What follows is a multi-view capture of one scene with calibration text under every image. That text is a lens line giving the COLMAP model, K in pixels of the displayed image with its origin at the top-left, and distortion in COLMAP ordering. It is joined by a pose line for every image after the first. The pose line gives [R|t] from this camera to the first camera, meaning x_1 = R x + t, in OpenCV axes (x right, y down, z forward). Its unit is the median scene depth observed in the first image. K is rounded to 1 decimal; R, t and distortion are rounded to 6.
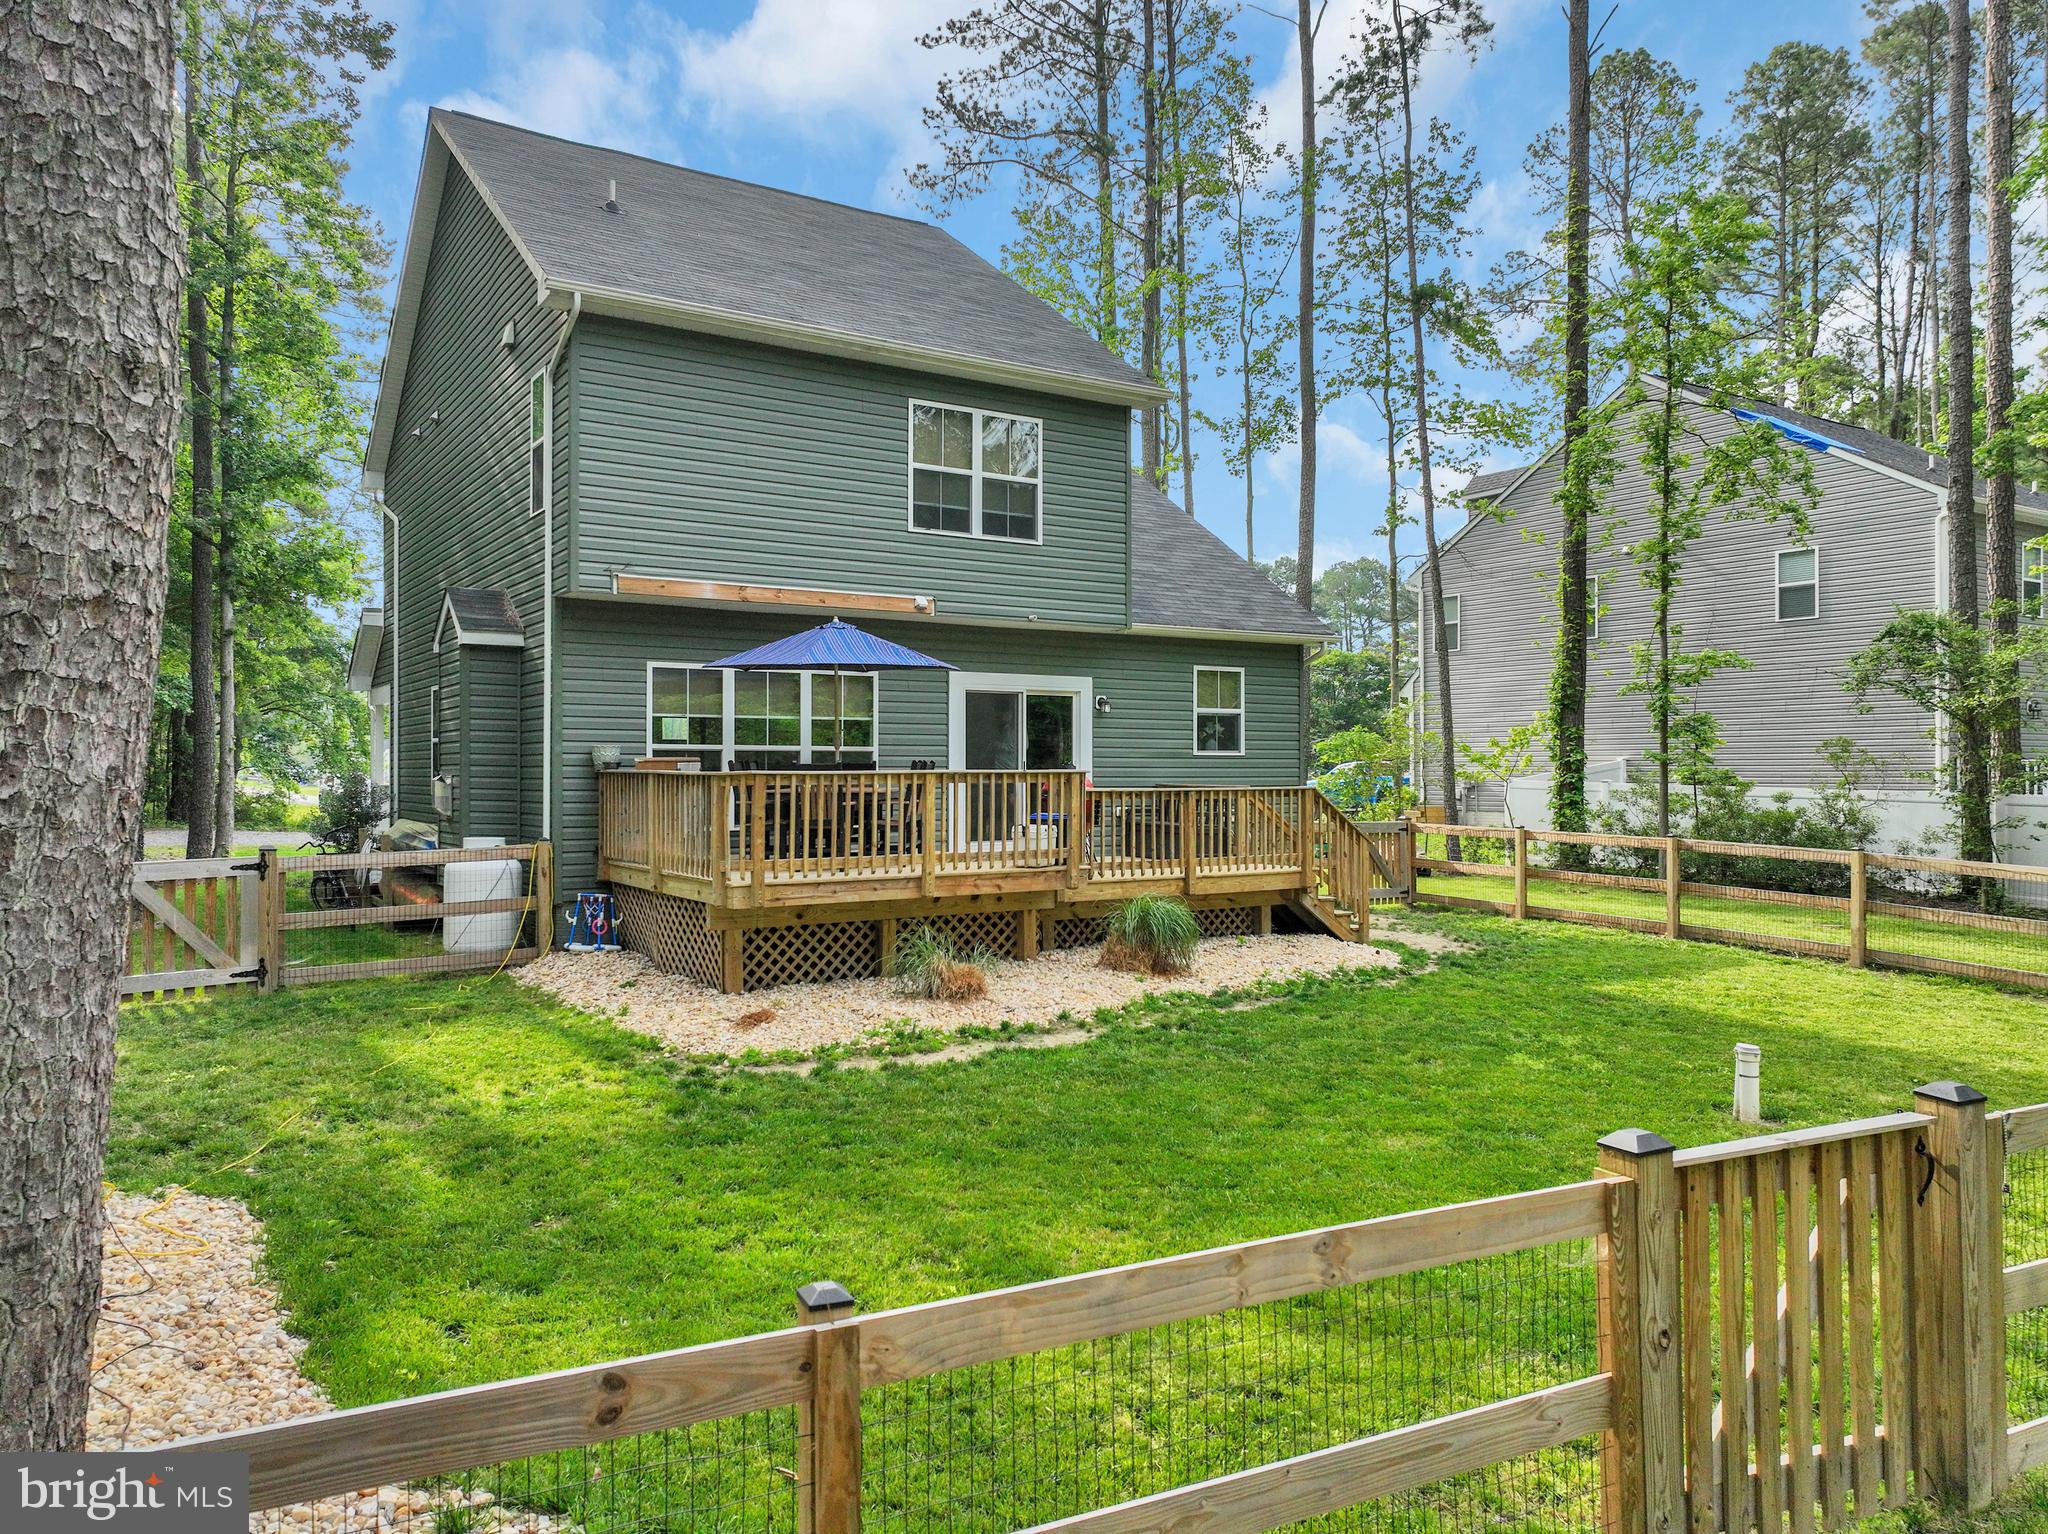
lens RADIAL K [[1437.6, 0, 1034.7], [0, 1437.6, 766.2], [0, 0, 1]] dist [0.001435, 0.012006]
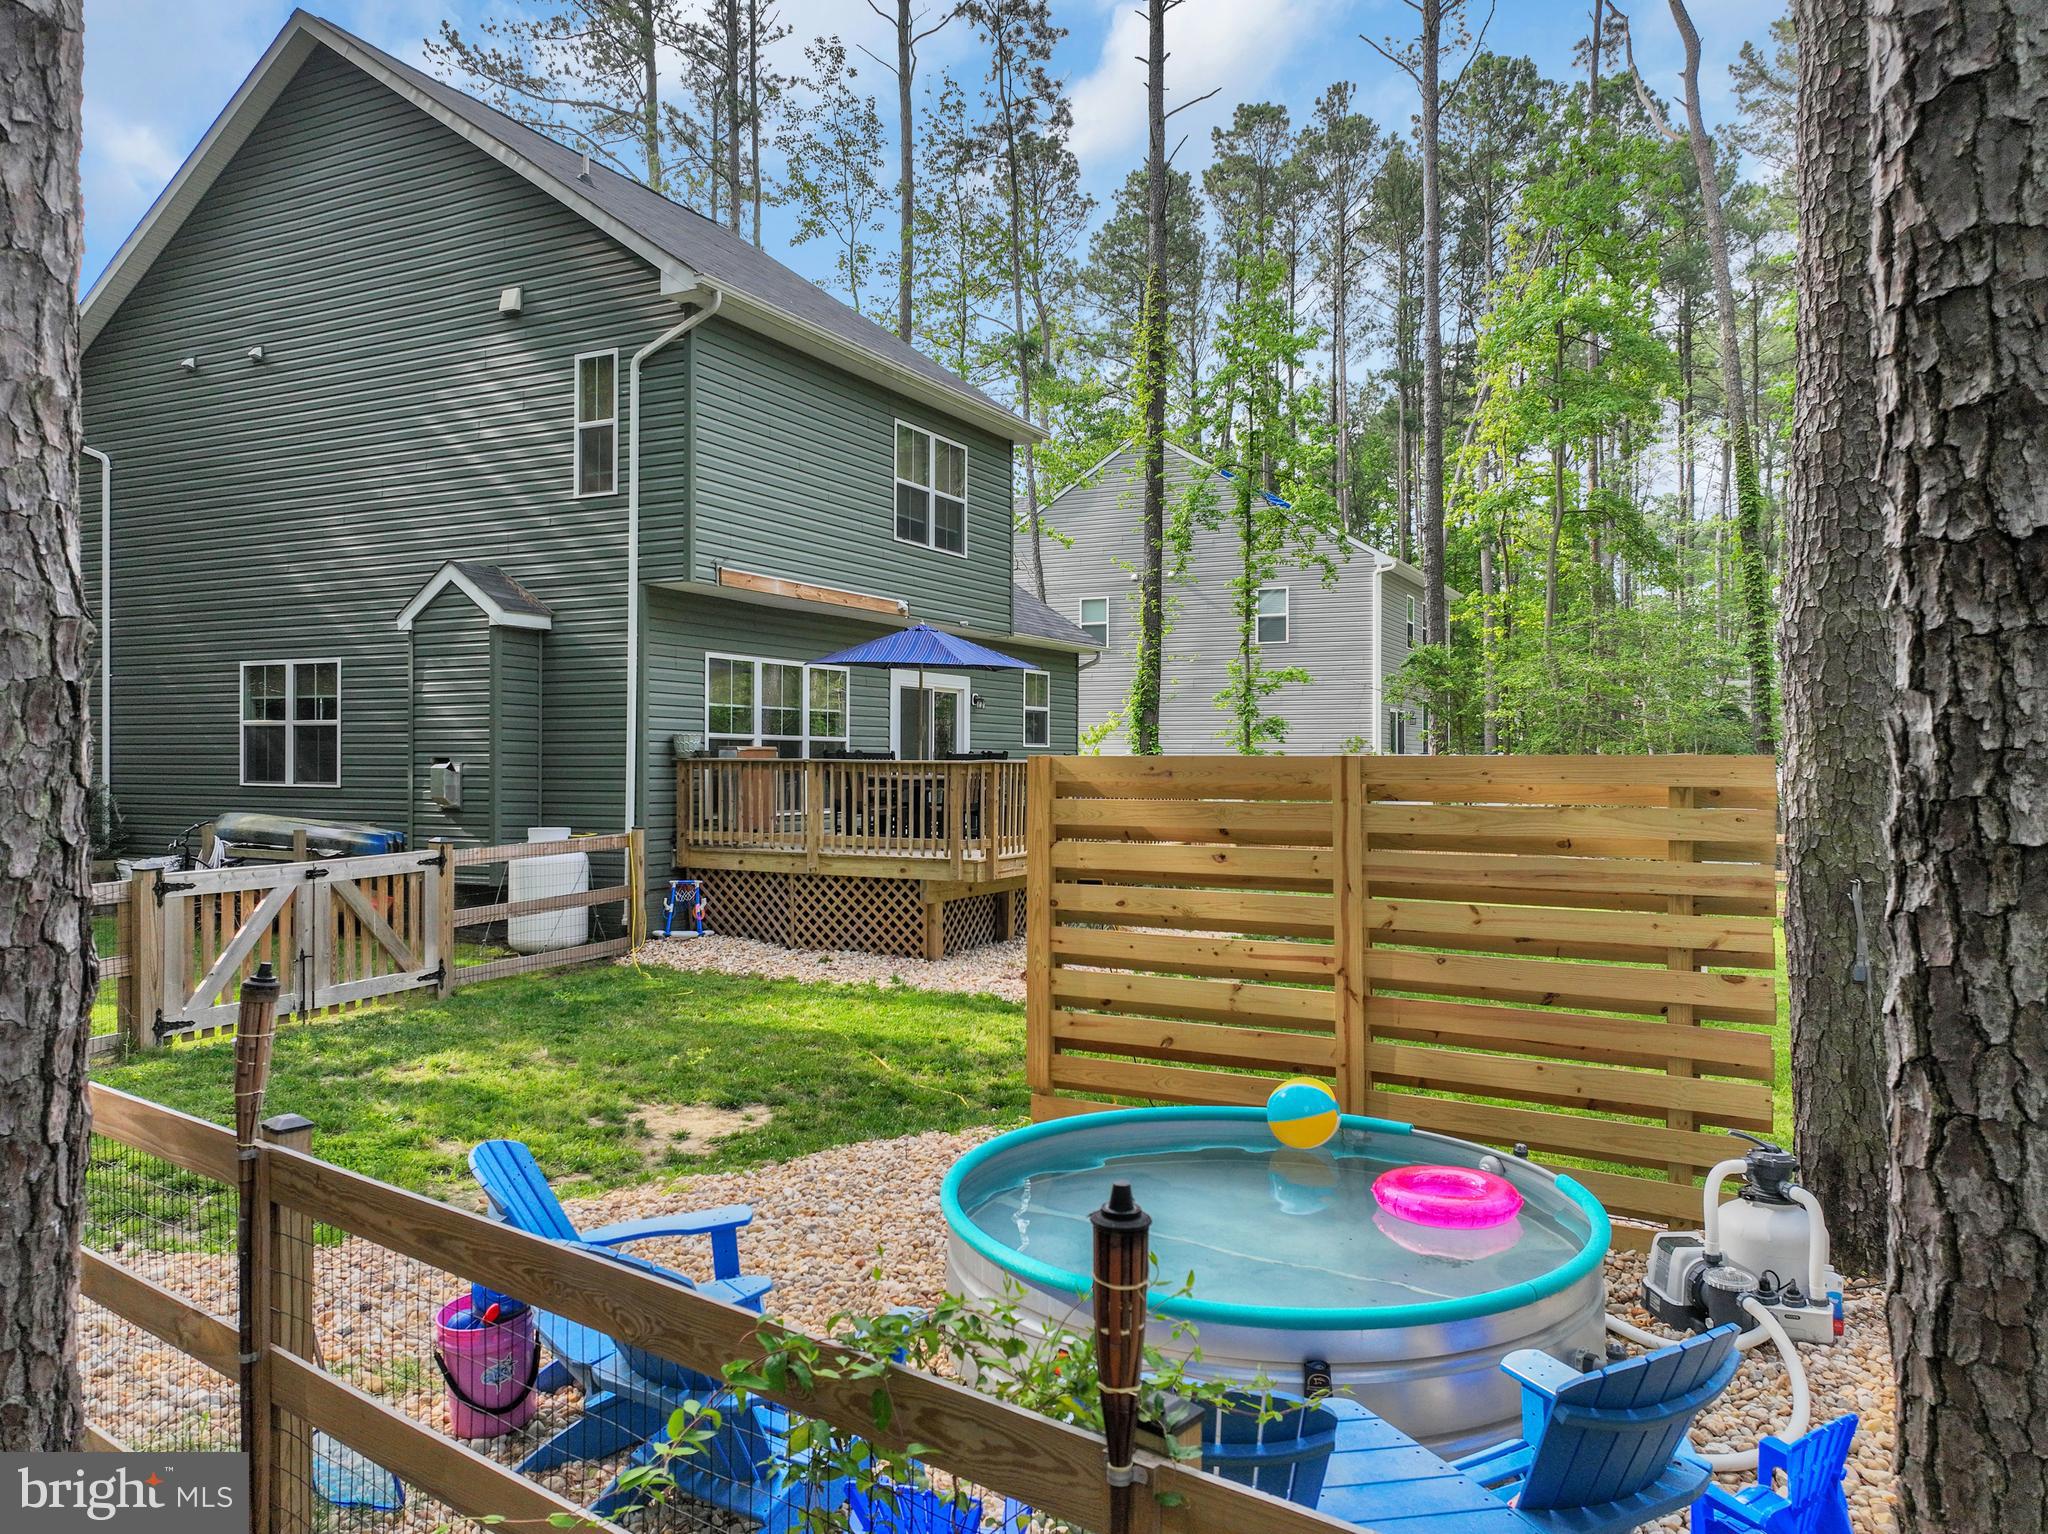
lens RADIAL K [[1452.2, 0, 1037.1], [0, 1452.2, 744.9], [0, 0, 1]] dist [-0.001458, 0.021782]
pose [[0.864612, 0.009797, 0.502344, -0.619050], [-0.006412, 0.999944, -0.008465, 0.000317], [-0.502399, 0.004098, 0.864626, -0.005652]]
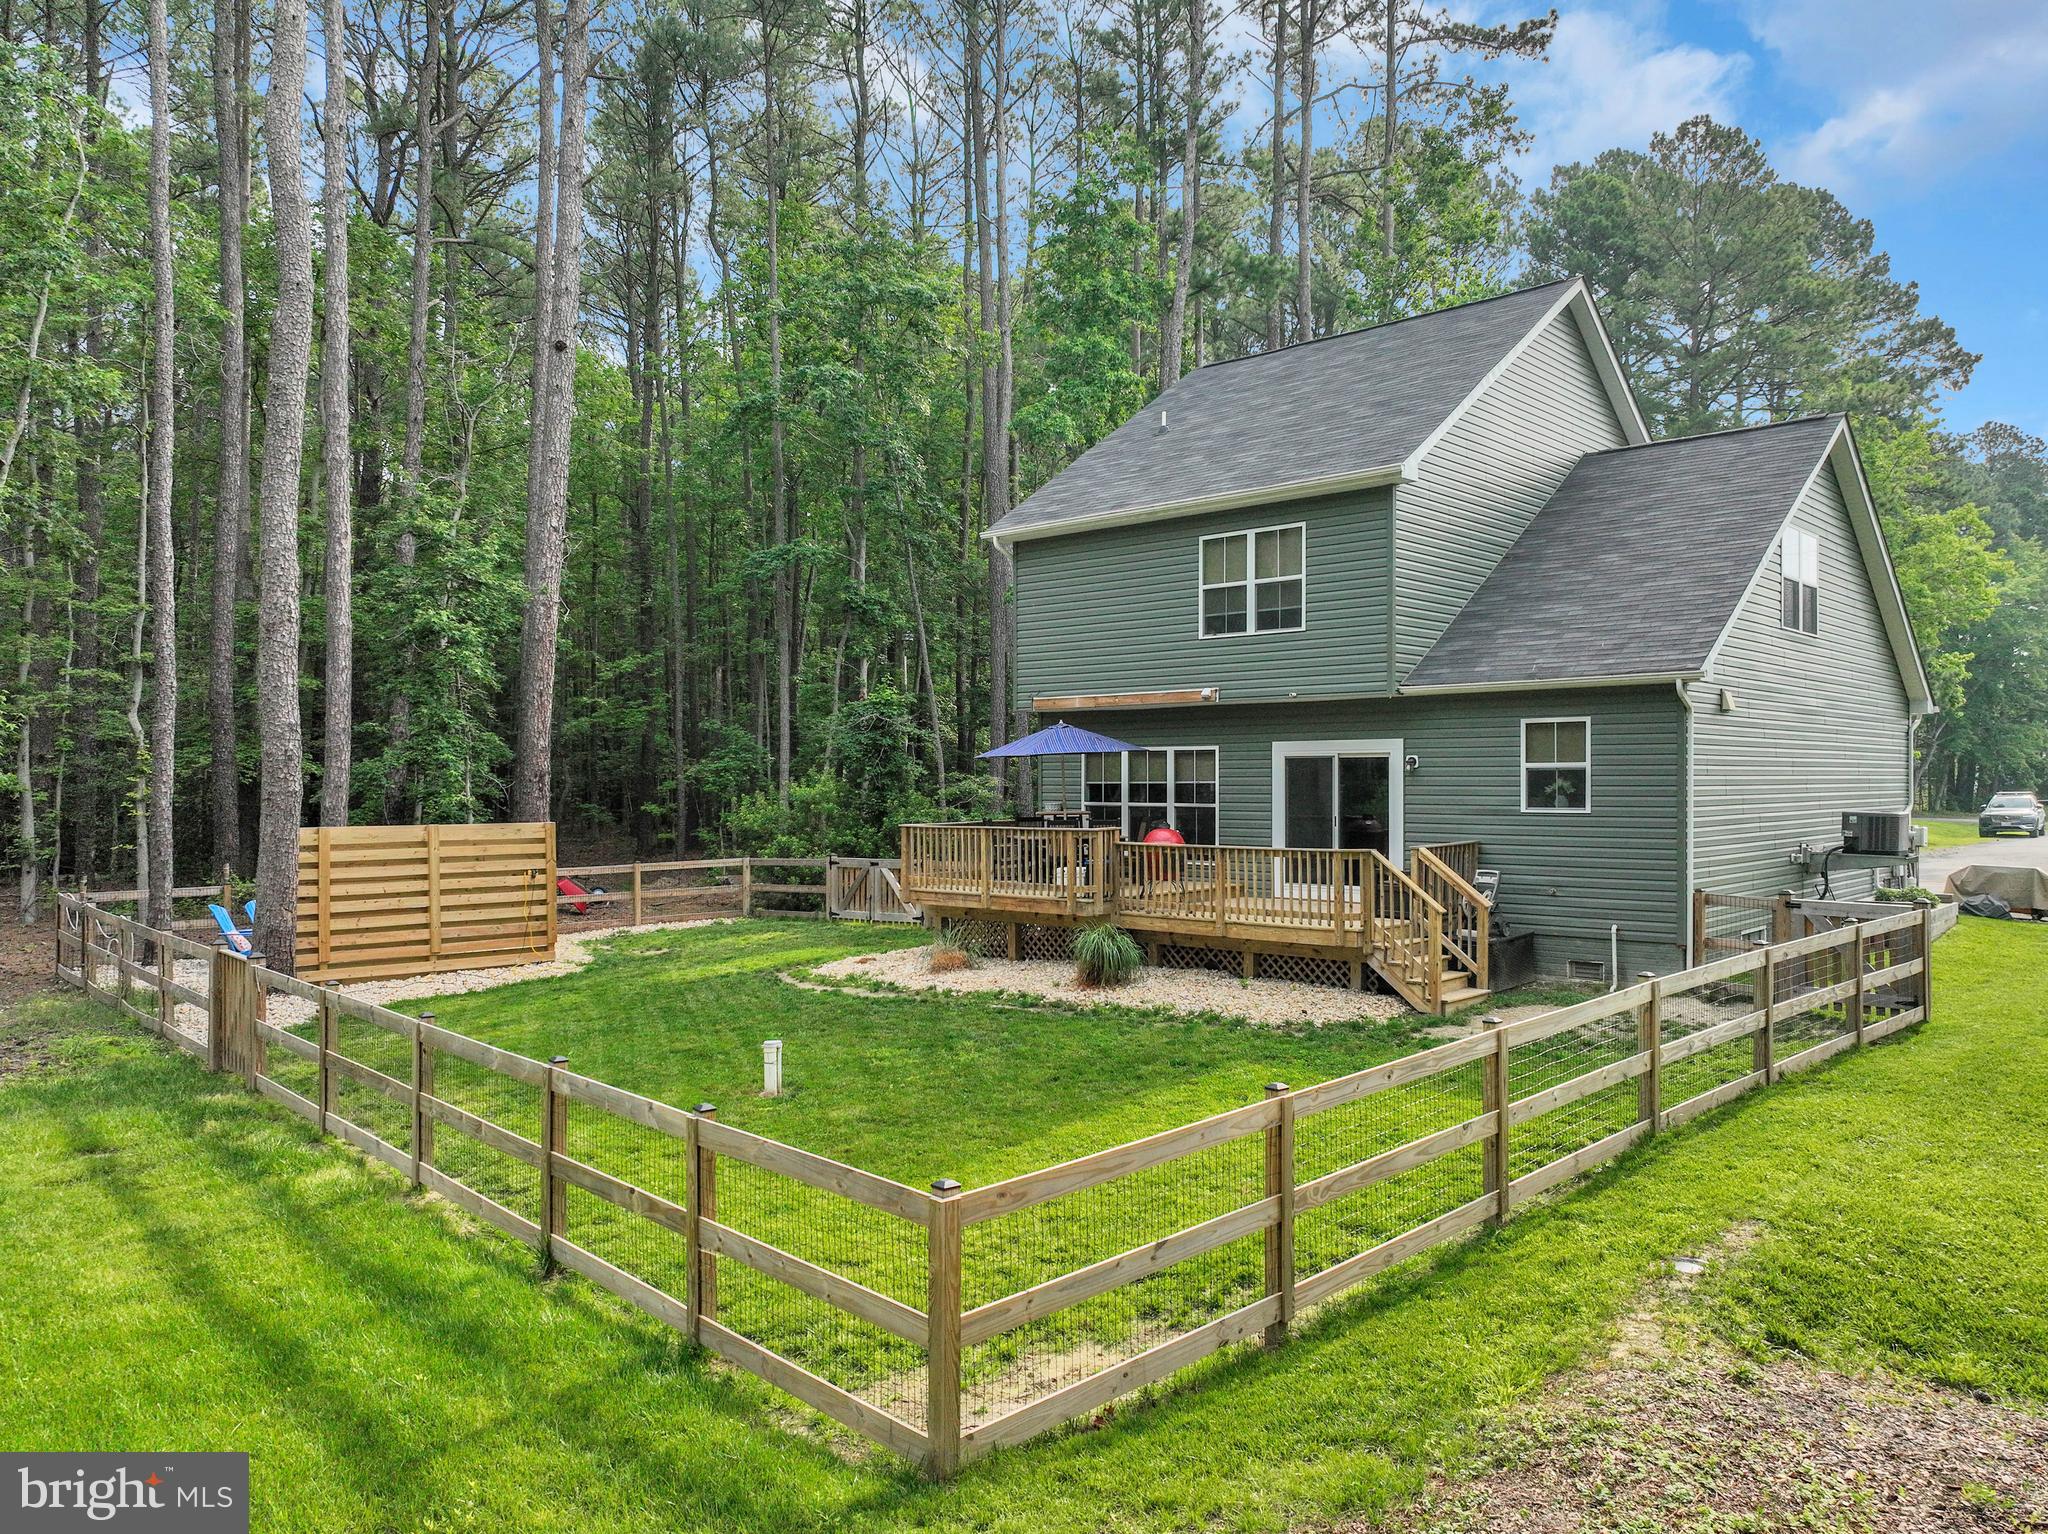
lens RADIAL K [[1437.6, 0, 1034.7], [0, 1437.6, 766.2], [0, 0, 1]] dist [0.001435, 0.012006]
pose [[0.250724, -0.010777, -0.967999, 1.285748], [0.005070, 0.999939, -0.009820, -0.041404], [0.968045, -0.002445, 0.250763, 0.600385]]
